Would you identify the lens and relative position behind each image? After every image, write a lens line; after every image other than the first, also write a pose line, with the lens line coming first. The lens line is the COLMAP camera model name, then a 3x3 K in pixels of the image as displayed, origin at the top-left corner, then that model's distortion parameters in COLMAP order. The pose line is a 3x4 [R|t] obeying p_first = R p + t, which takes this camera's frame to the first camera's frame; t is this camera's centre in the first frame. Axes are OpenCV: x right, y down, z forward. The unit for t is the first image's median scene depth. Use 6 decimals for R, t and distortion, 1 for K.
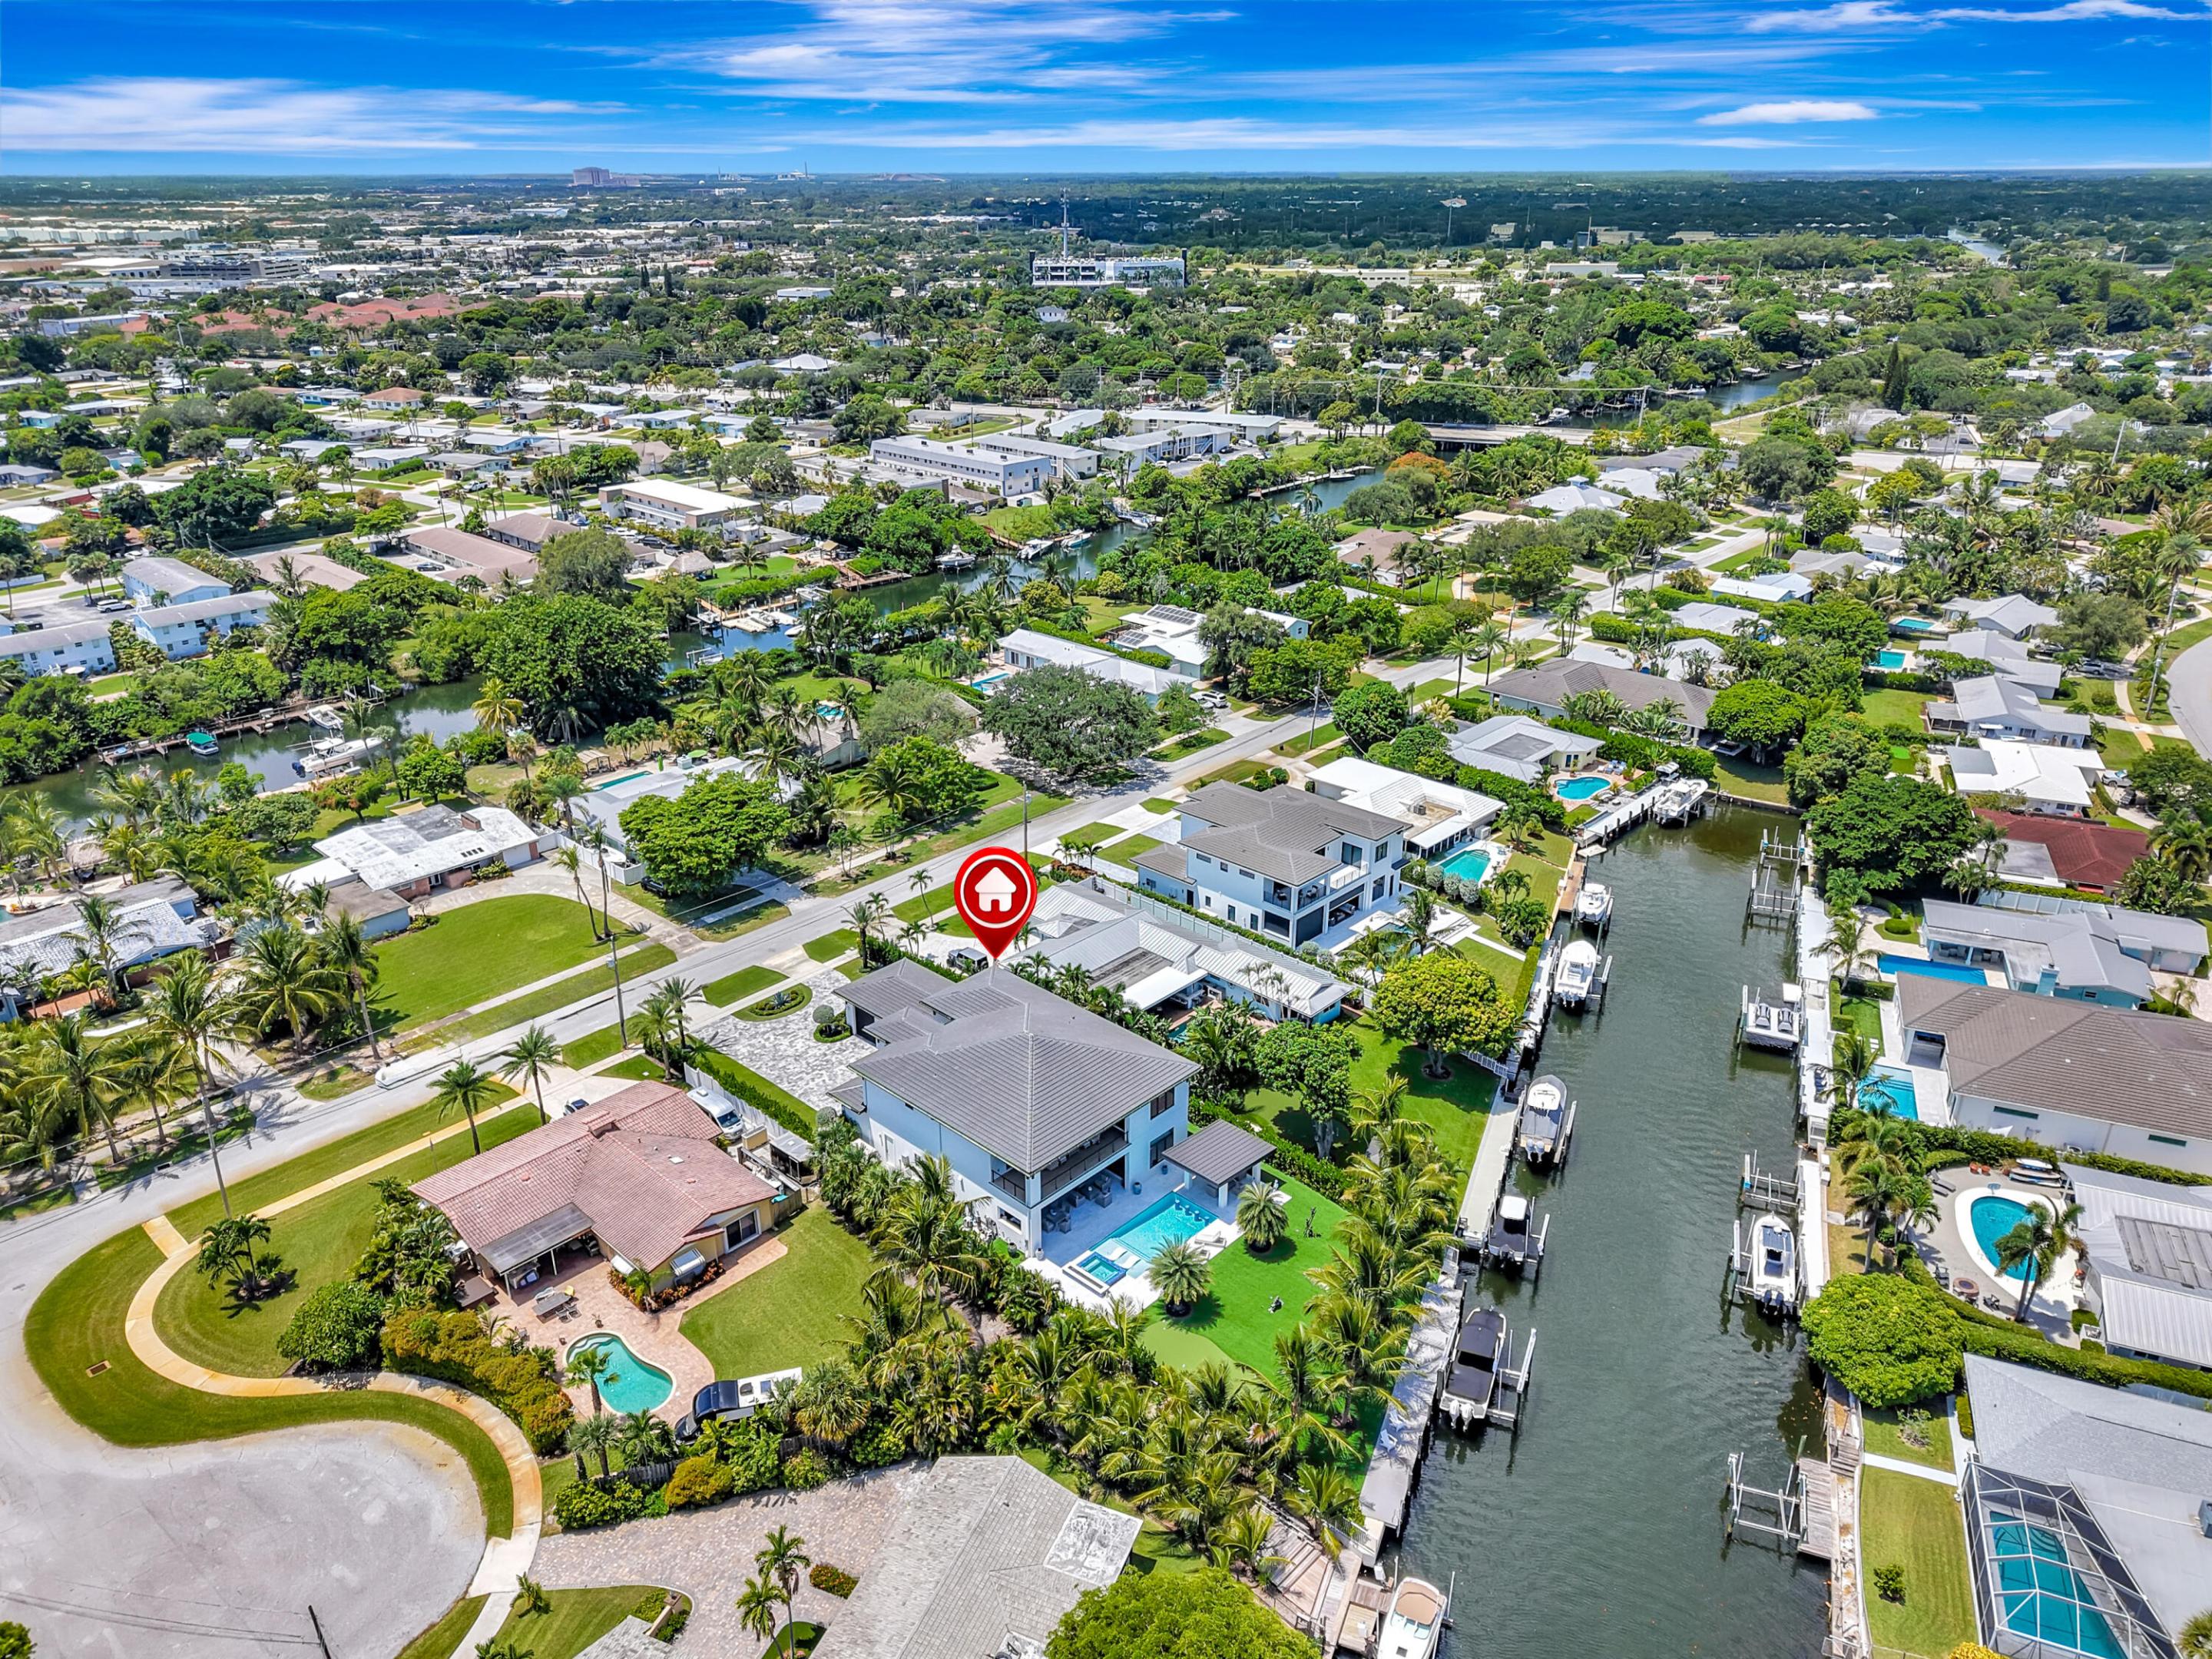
lens RADIAL K [[1510.6, 0, 1121.8], [0, 1510.6, 815.8], [0, 0, 1]] dist [0.044669, -0.044266]
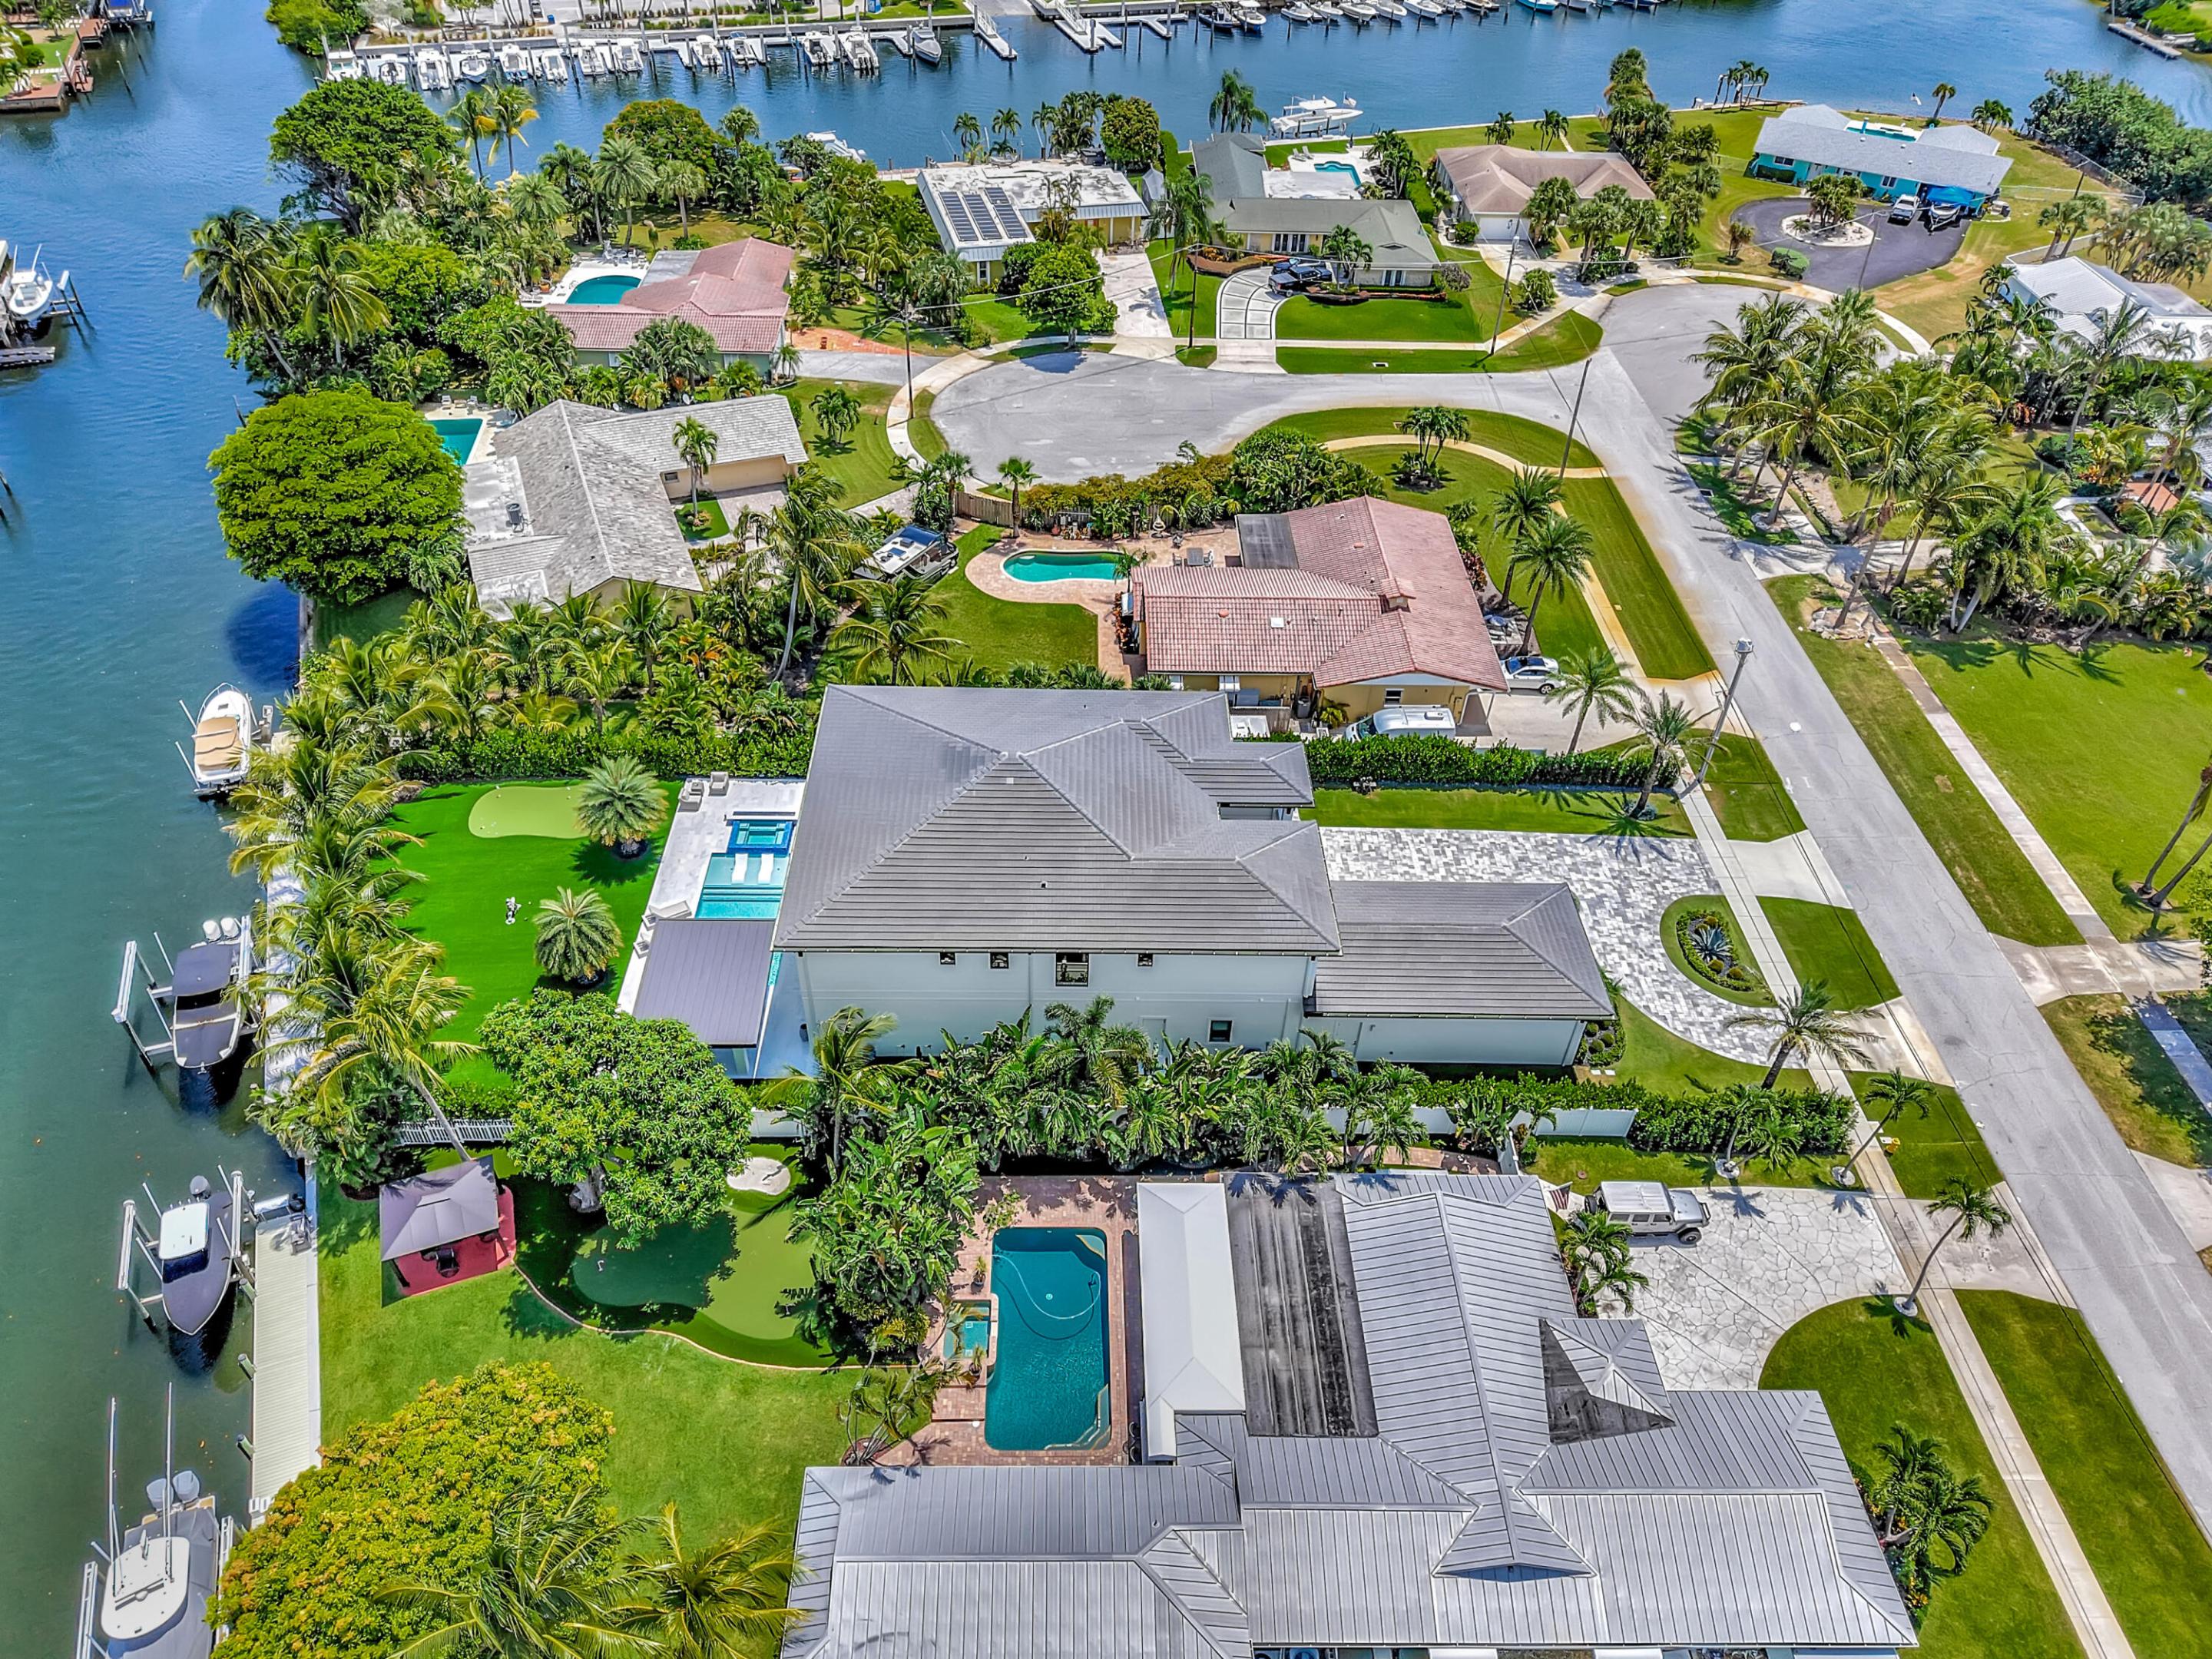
lens RADIAL K [[1510.6, 0, 1096.4], [0, 1510.6, 835.0], [0, 0, 1]] dist [0.044669, -0.044266]
pose [[-0.727294, 0.434546, -0.531238, 0.174824], [-0.293520, 0.502740, 0.813080, -0.236477], [0.620395, 0.747277, -0.238092, 0.858316]]
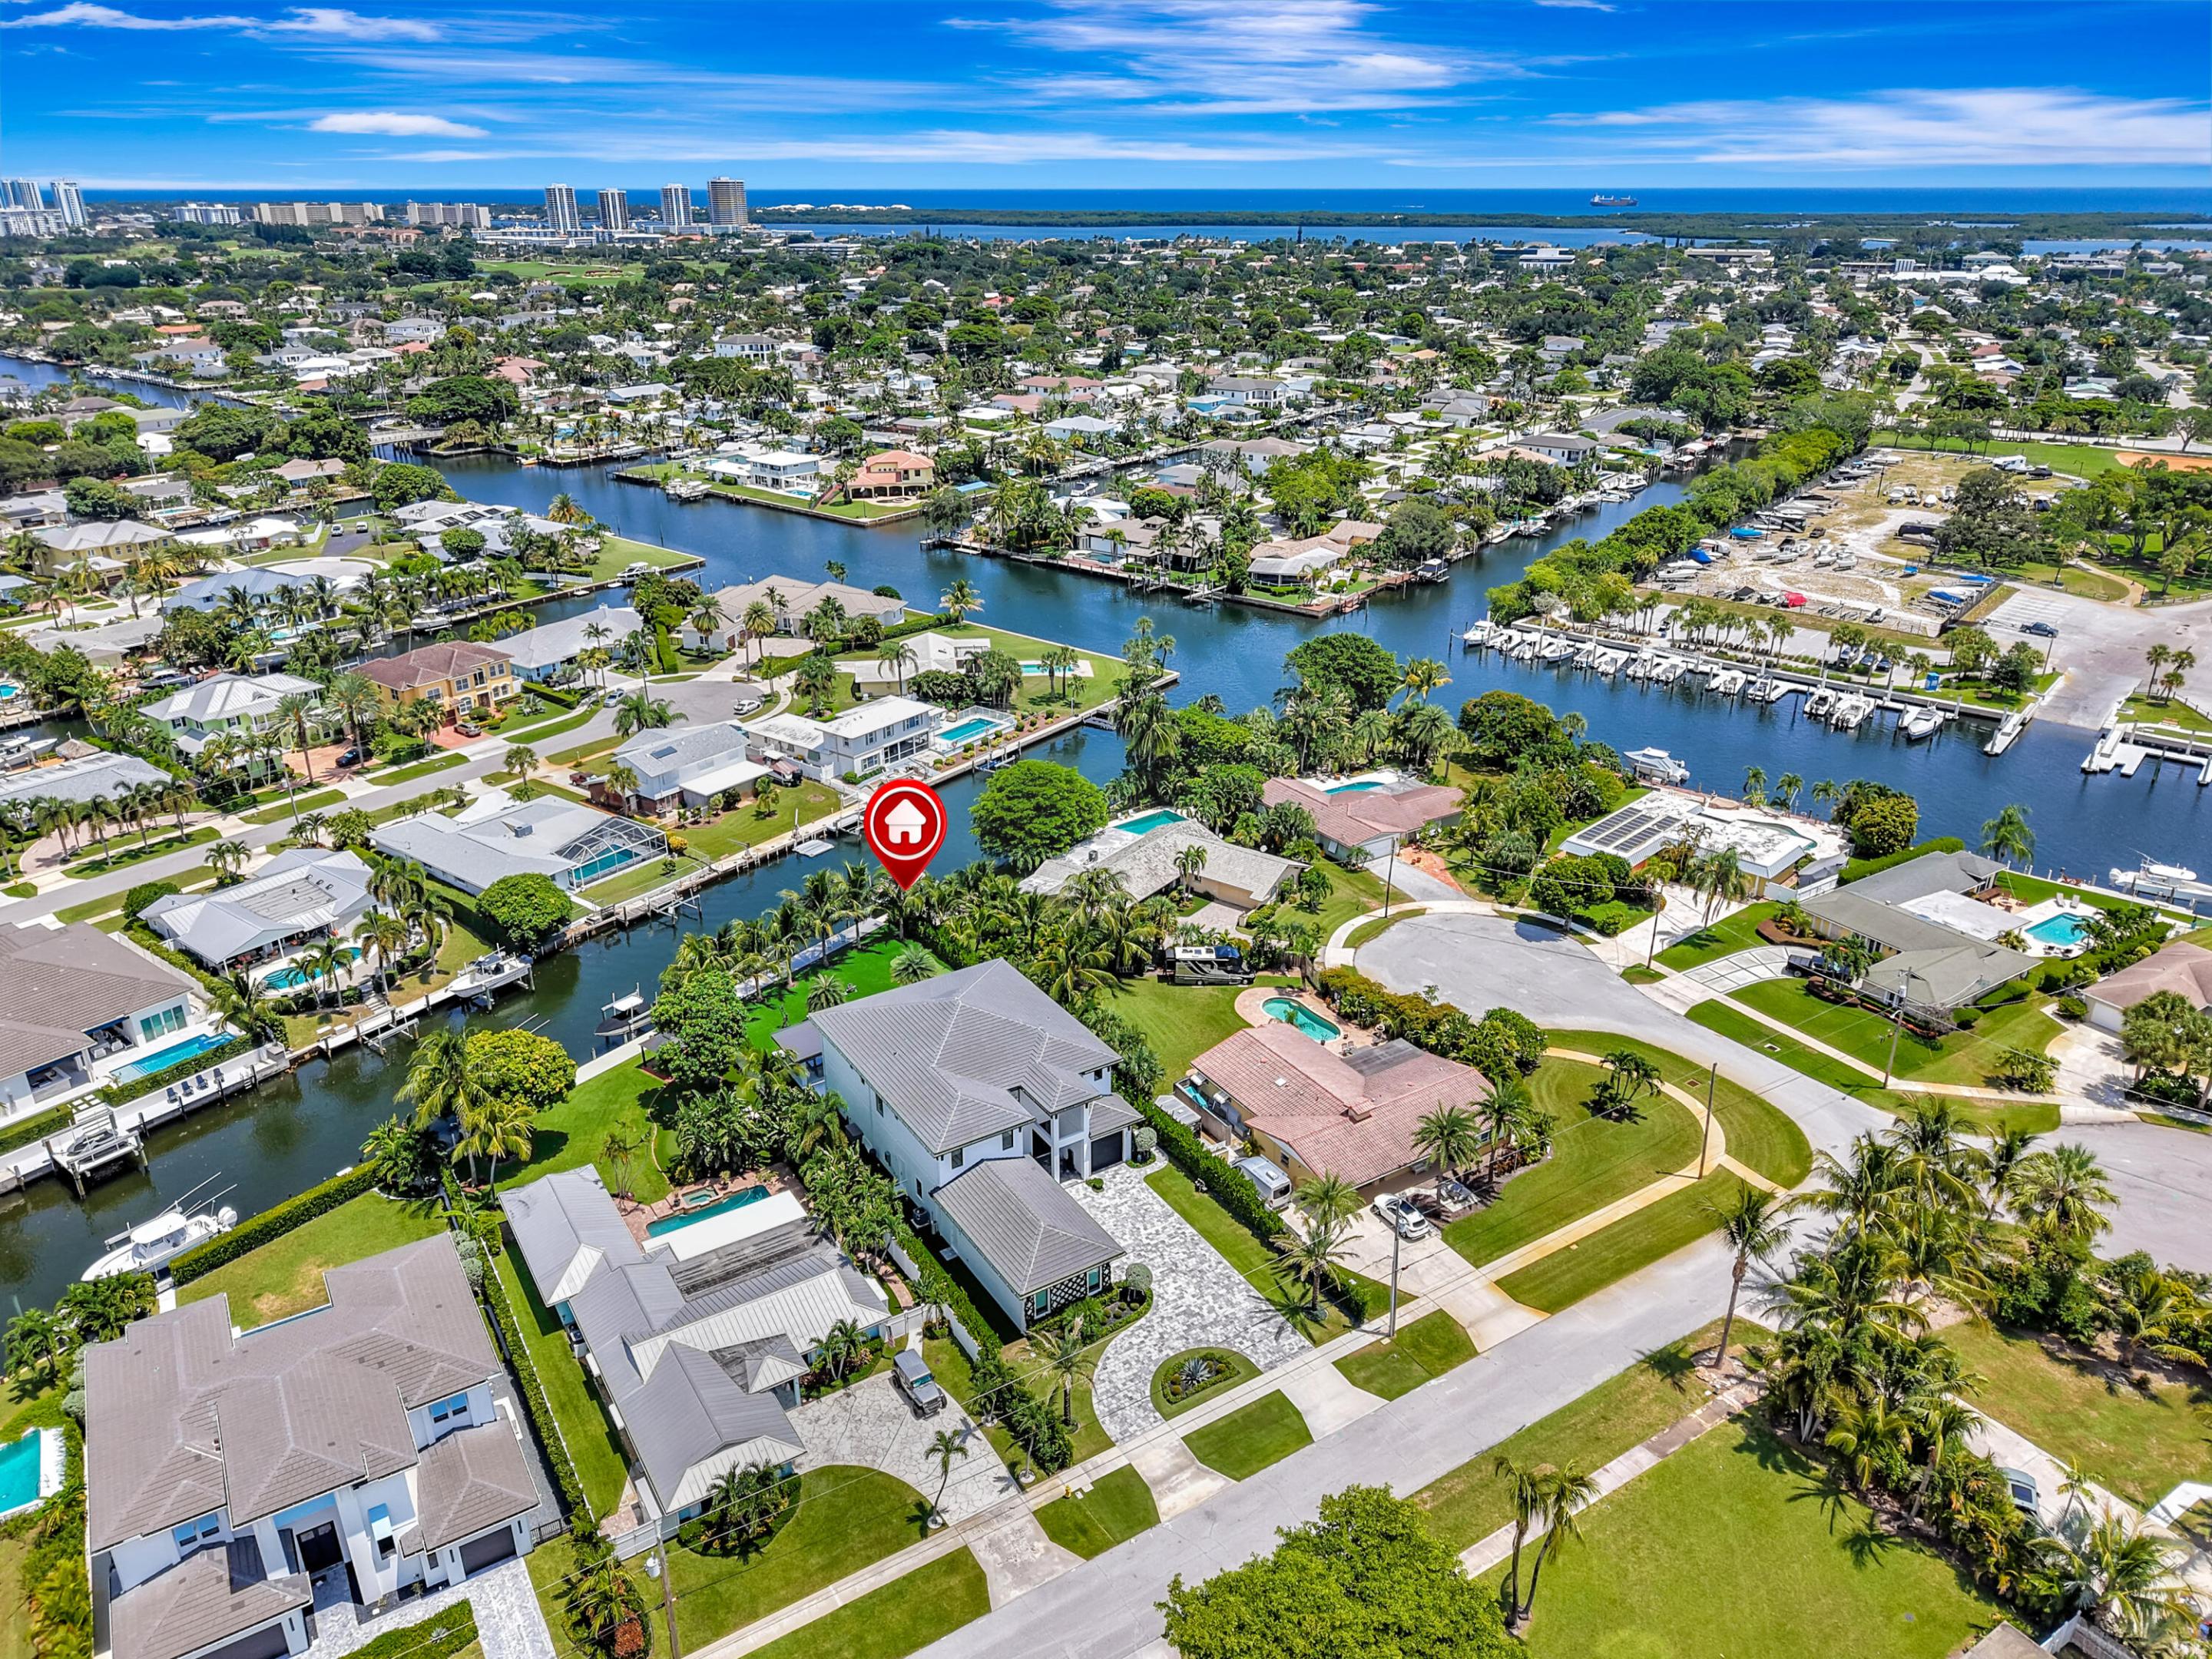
lens RADIAL K [[1510.6, 0, 1089.8], [0, 1510.6, 790.3], [0, 0, 1]] dist [0.044669, -0.044266]
pose [[-0.963224, -0.095458, 0.251172, -0.293866], [0.108933, 0.715779, 0.689778, -0.504419], [-0.245629, 0.691772, -0.679057, 1.162089]]
